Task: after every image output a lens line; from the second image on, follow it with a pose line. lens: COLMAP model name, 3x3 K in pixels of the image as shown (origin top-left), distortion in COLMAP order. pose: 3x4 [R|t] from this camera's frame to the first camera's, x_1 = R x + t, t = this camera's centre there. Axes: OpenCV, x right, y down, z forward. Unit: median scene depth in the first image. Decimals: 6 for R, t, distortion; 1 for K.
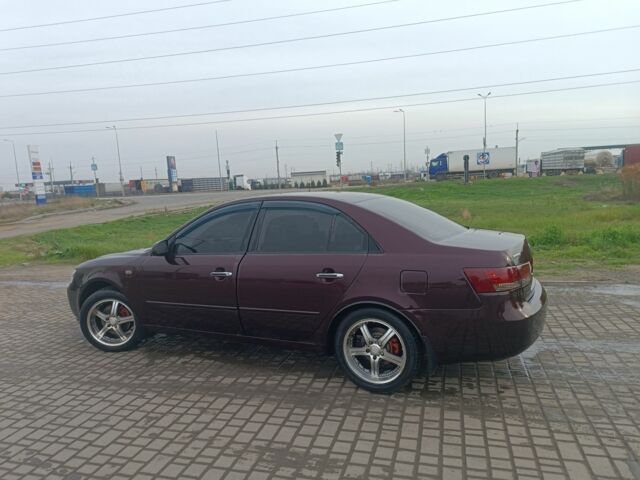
lens RADIAL K [[453.5, 0, 320.0], [0, 453.5, 240.0], [0, 0, 1]] dist [0.052084, -0.061520]
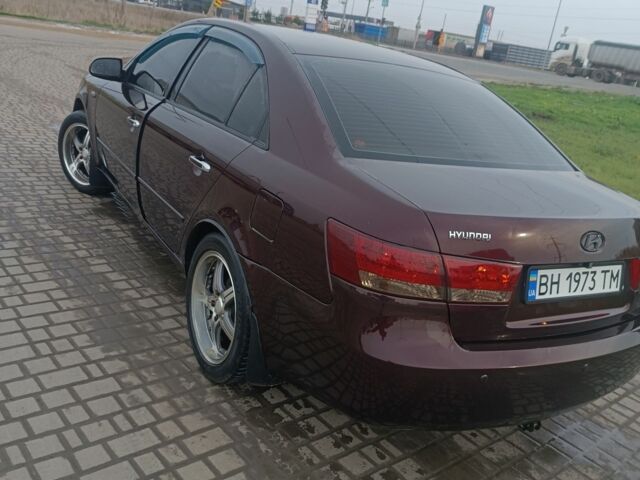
lens RADIAL K [[604.2, 0, 320.0], [0, 604.2, 240.0], [0, 0, 1]] dist [0.052953, -0.080058]
pose [[0.813203, 0.352679, -0.462945, 0.431125], [-0.265829, 0.932730, 0.243616, -0.048575], [0.517721, -0.075045, 0.852252, 0.317510]]
